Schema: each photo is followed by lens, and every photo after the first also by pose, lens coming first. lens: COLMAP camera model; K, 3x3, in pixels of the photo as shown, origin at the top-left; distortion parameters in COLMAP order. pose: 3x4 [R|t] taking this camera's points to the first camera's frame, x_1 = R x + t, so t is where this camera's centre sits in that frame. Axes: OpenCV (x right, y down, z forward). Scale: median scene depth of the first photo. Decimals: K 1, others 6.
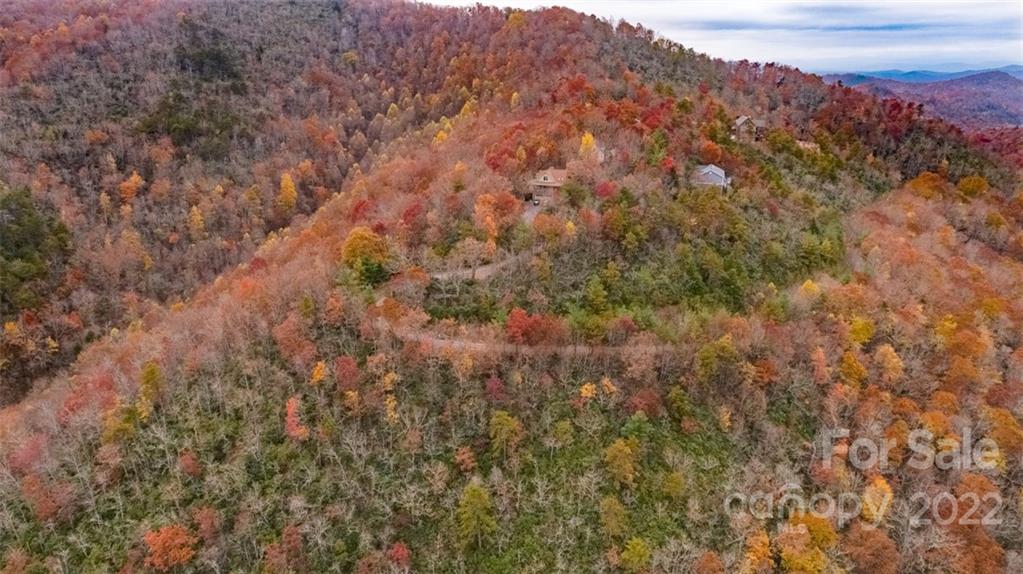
lens RADIAL K [[728.5, 0, 511.2], [0, 728.5, 285.6], [0, 0, 1]] dist [0.033266, -0.001731]
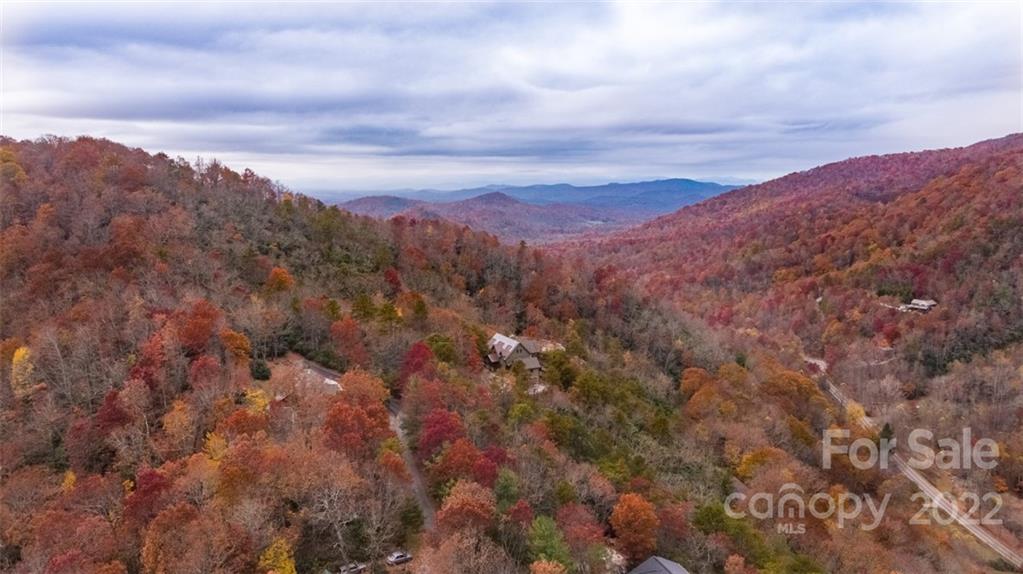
lens RADIAL K [[728.5, 0, 512.7], [0, 728.5, 283.5], [0, 0, 1]] dist [0.033266, -0.001731]
pose [[0.818814, -0.086241, 0.567544, -0.000503], [0.173443, 0.979612, -0.101376, -0.134246], [-0.547230, 0.181445, 0.817078, 0.323171]]
